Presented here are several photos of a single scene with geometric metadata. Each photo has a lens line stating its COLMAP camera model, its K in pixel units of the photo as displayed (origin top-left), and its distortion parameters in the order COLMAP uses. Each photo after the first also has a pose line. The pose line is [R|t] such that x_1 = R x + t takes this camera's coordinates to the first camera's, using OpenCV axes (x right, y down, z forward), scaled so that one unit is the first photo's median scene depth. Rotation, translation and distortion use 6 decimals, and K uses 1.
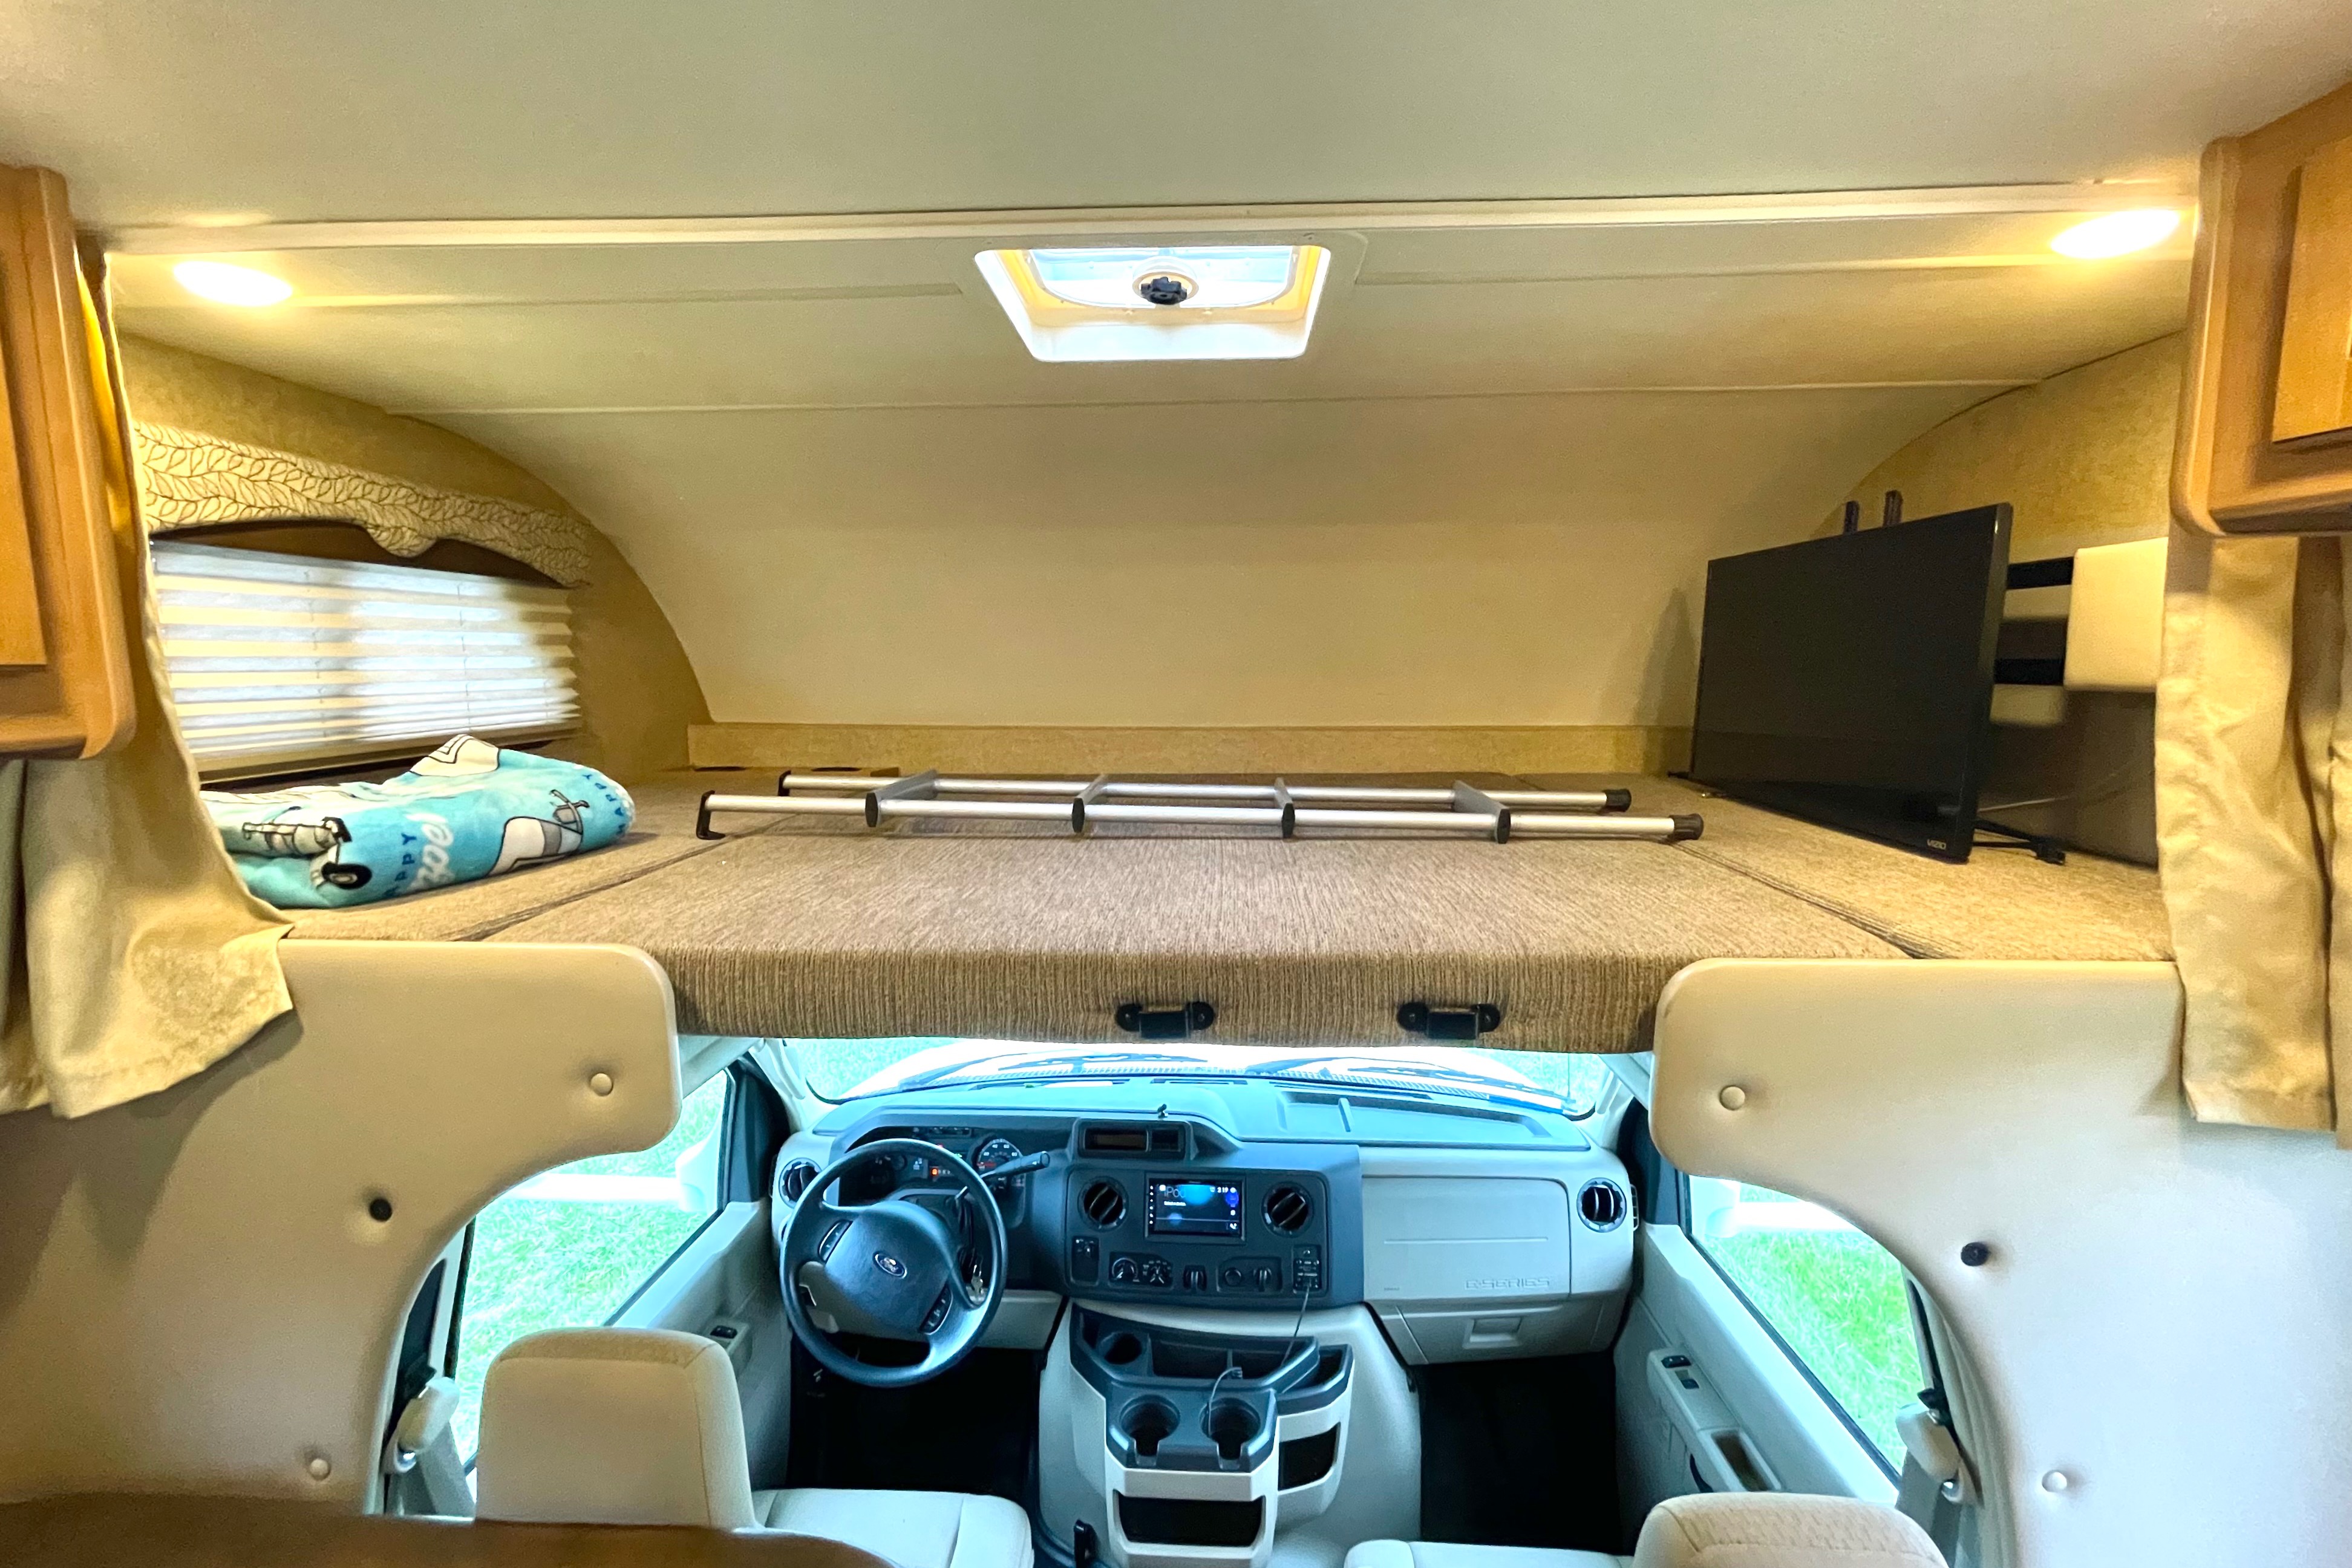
lens RADIAL K [[984.6, 0, 1179.6], [0, 984.6, 792.4], [0, 0, 1]] dist [-0.002169, 0.000166]
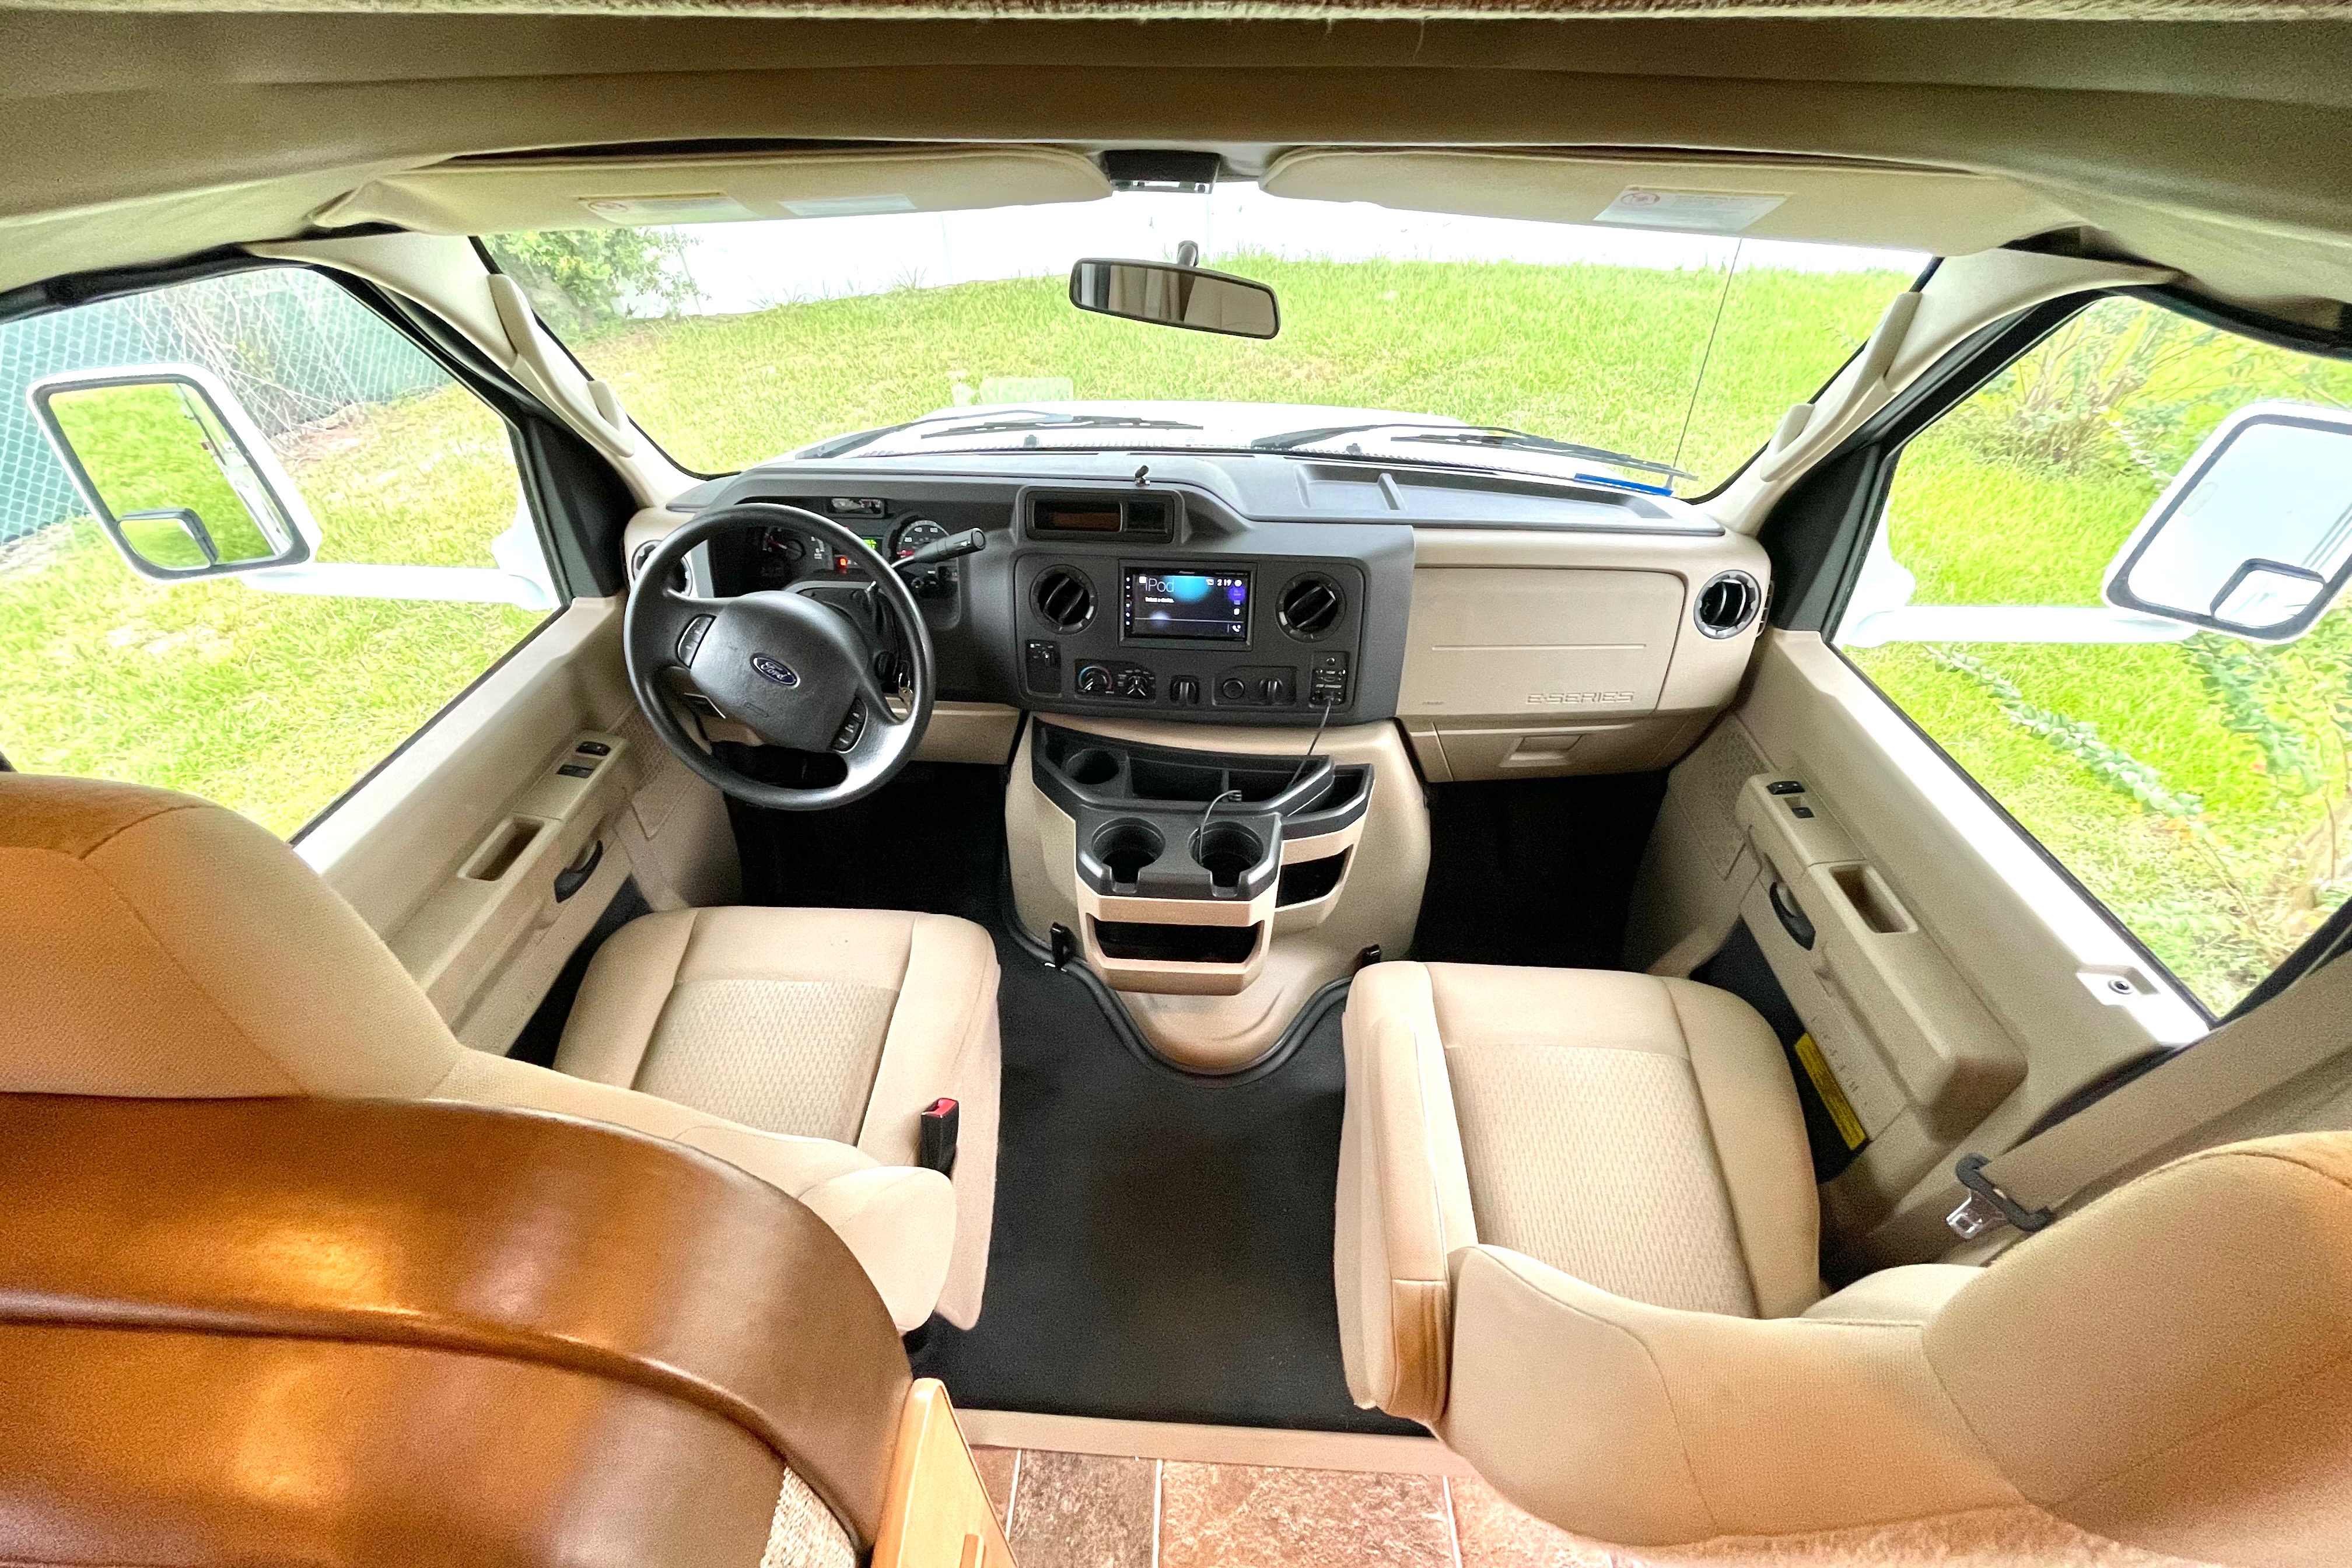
lens RADIAL K [[941.8, 0, 1158.3], [0, 941.8, 795.9], [0, 0, 1]] dist [-0.000121, -0.000007]
pose [[0.999986, 0.005165, -0.001497, -0.003796], [-0.003547, 0.842749, 0.538296, 0.159091], [0.004042, -0.538283, 0.842755, 0.318473]]
